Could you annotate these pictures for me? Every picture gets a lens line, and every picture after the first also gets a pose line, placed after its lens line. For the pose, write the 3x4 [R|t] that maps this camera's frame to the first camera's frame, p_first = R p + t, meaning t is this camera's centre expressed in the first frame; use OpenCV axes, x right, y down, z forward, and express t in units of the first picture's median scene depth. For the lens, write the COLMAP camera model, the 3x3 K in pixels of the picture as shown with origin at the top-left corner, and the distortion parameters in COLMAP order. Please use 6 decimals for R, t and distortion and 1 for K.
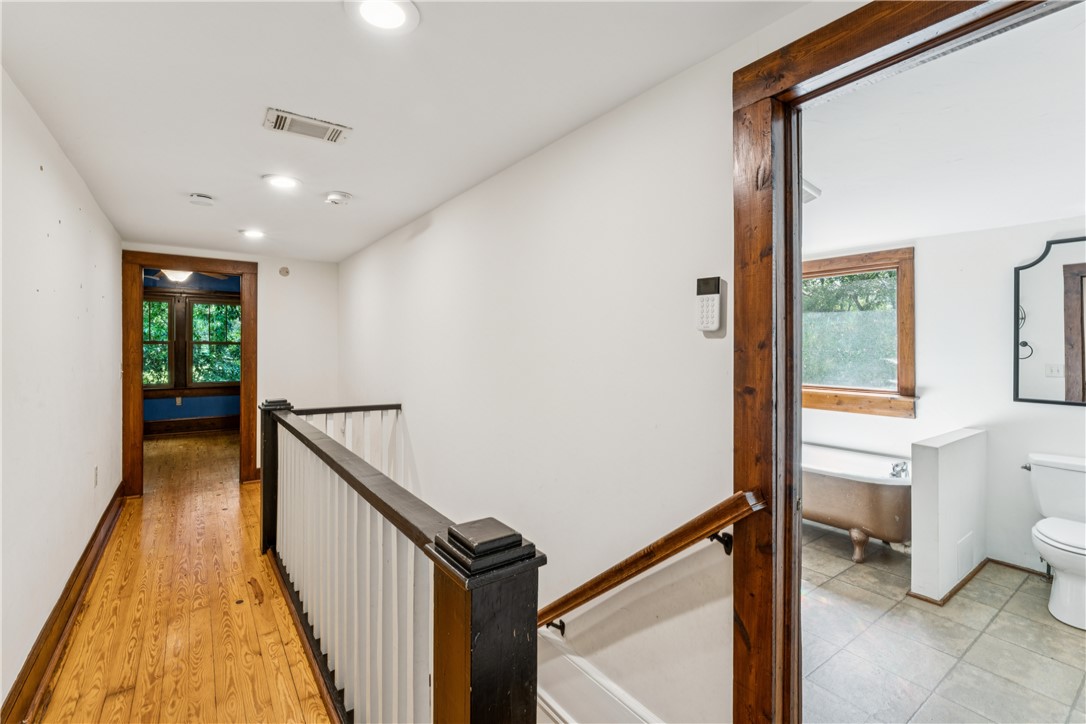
lens RADIAL K [[480.0, 0, 535.6], [0, 480.0, 344.7], [0, 0, 1]] dist [-0.003144, -0.000279]
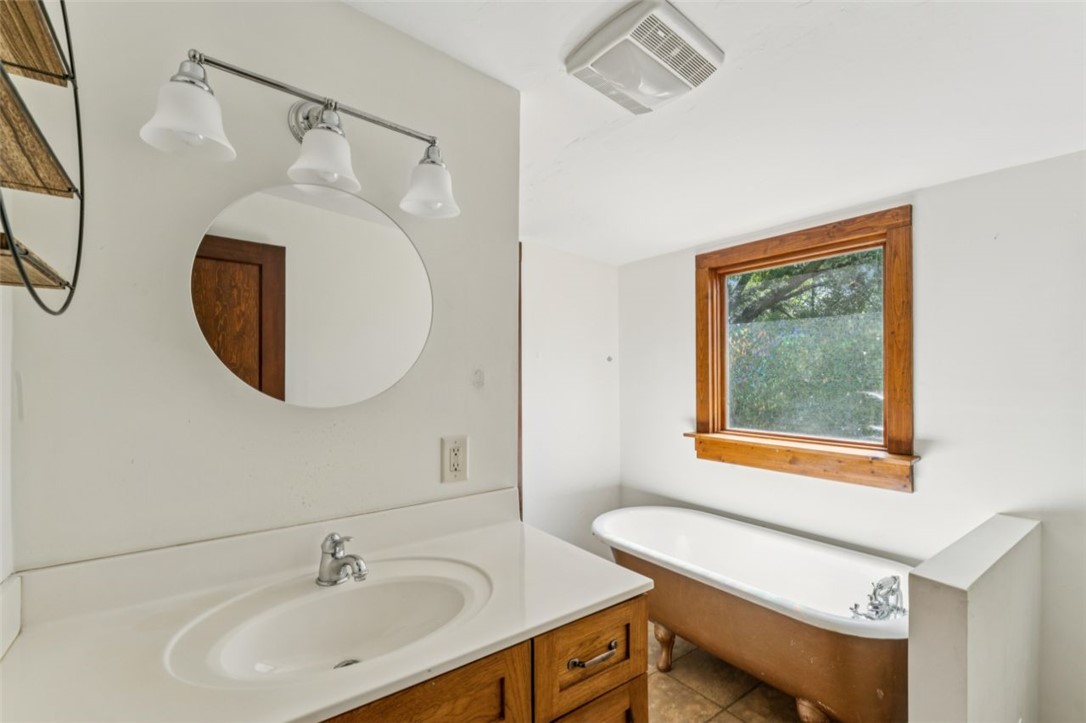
lens RADIAL K [[480.2, 0, 529.8], [0, 480.2, 377.9], [0, 0, 1]] dist [-0.001396, -0.000384]
pose [[0.999980, -0.005076, 0.003887, 0.309598], [0.005042, 0.999948, 0.008911, 0.003245], [-0.003932, -0.008892, 0.999953, 0.400407]]
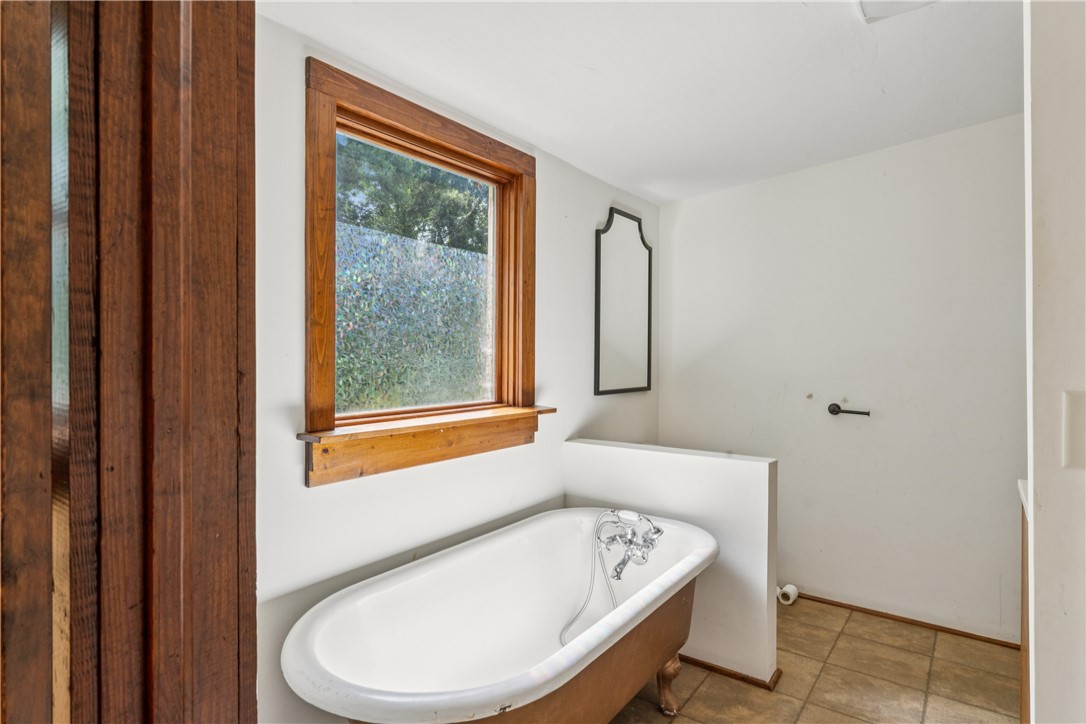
lens RADIAL K [[585.2, 0, 545.2], [0, 585.2, 357.1], [0, 0, 1]] dist [0.001265, -0.000168]
pose [[-0.320328, -0.008002, 0.947273, 0.083339], [-0.004495, 0.999966, 0.006927, 0.041299], [-0.947296, -0.002039, -0.320353, 1.213761]]
